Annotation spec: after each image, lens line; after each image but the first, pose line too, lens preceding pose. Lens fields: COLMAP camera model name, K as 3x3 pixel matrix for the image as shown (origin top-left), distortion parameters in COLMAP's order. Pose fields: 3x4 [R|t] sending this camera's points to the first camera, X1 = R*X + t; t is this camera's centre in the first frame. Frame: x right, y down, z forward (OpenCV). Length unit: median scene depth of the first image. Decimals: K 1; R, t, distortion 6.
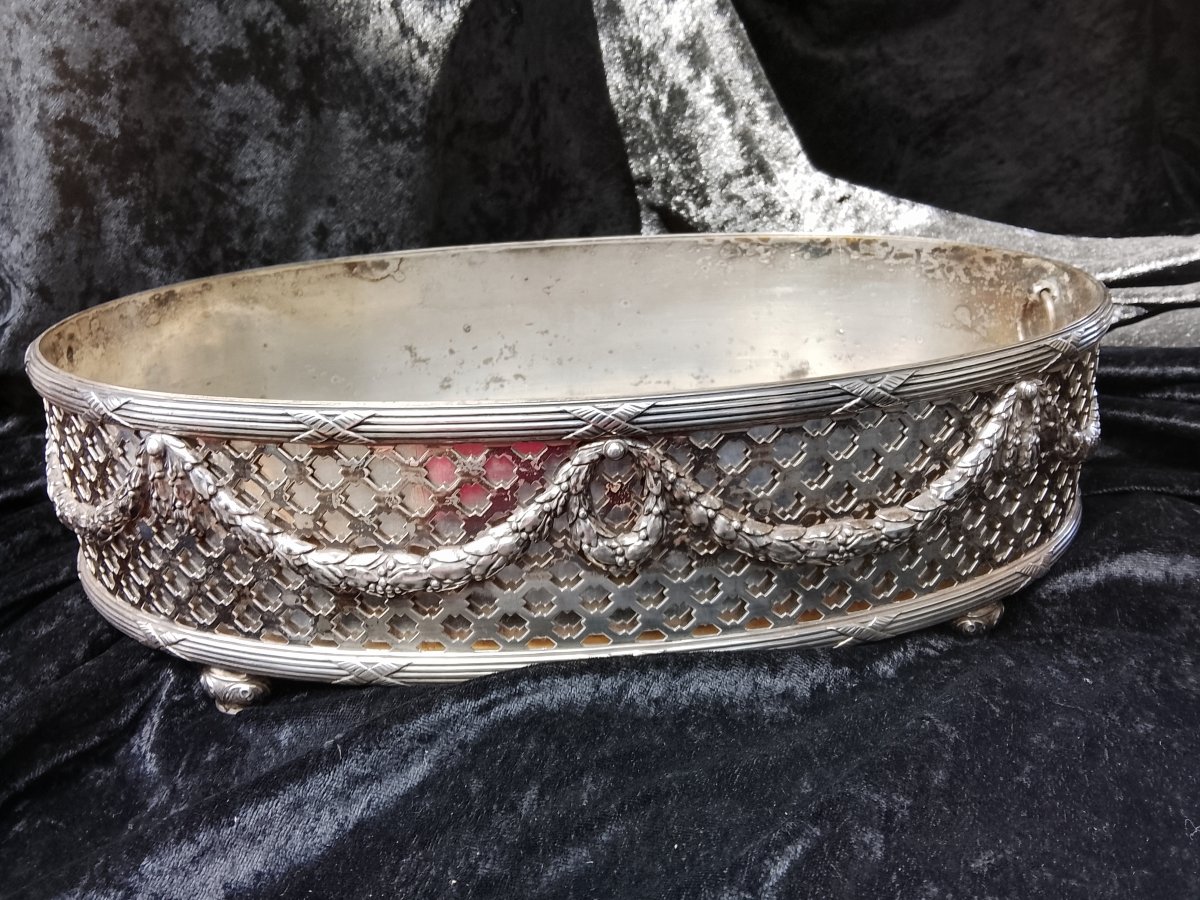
lens RADIAL K [[929.4, 0, 605.9], [0, 929.4, 422.7], [0, 0, 1]] dist [0.104085, -0.180027]
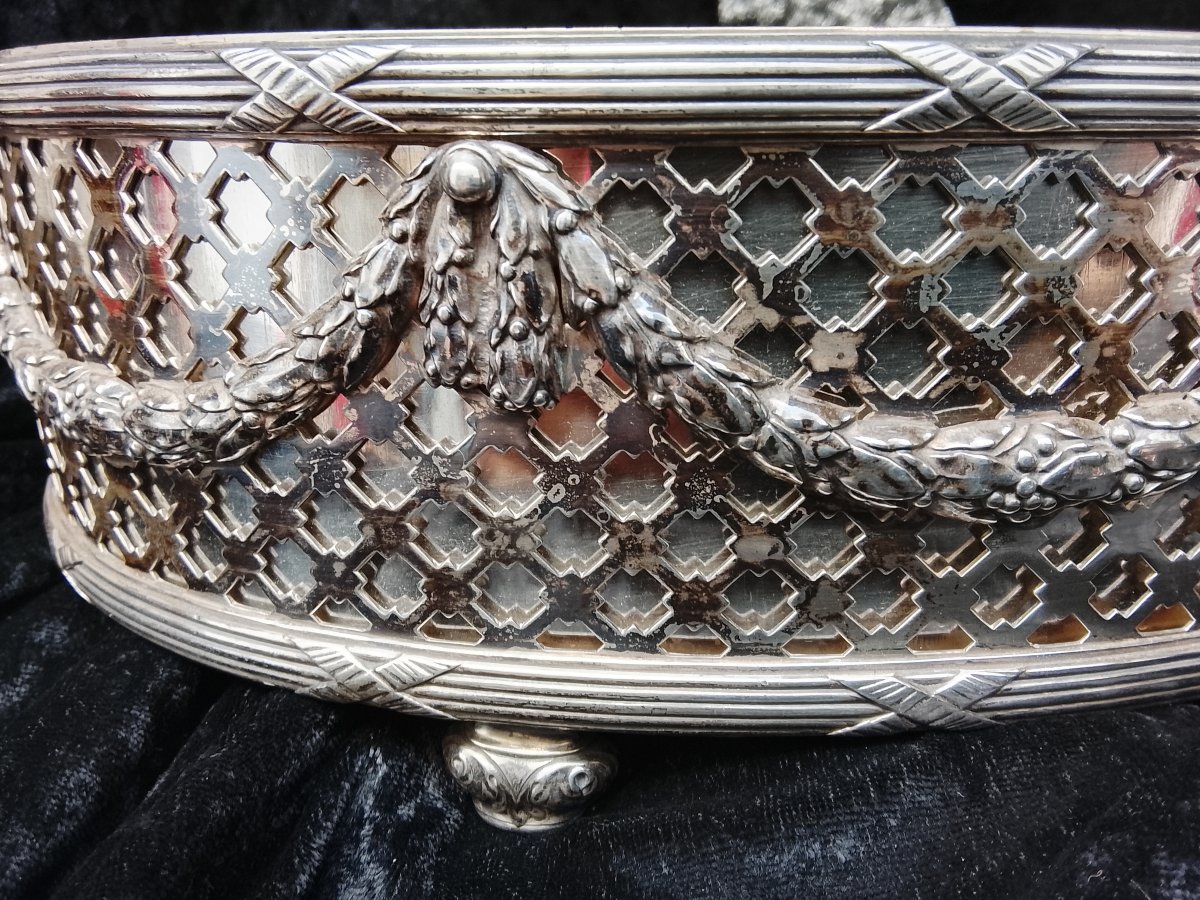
lens RADIAL K [[995.9, 0, 604.9], [0, 995.9, 424.3], [0, 0, 1]] dist [0.125553, -0.259100]
pose [[0.977378, -0.040724, 0.207542, -0.472873], [0.045695, 0.998771, -0.019211, 0.129544], [-0.206504, 0.028260, 0.978038, 0.532475]]
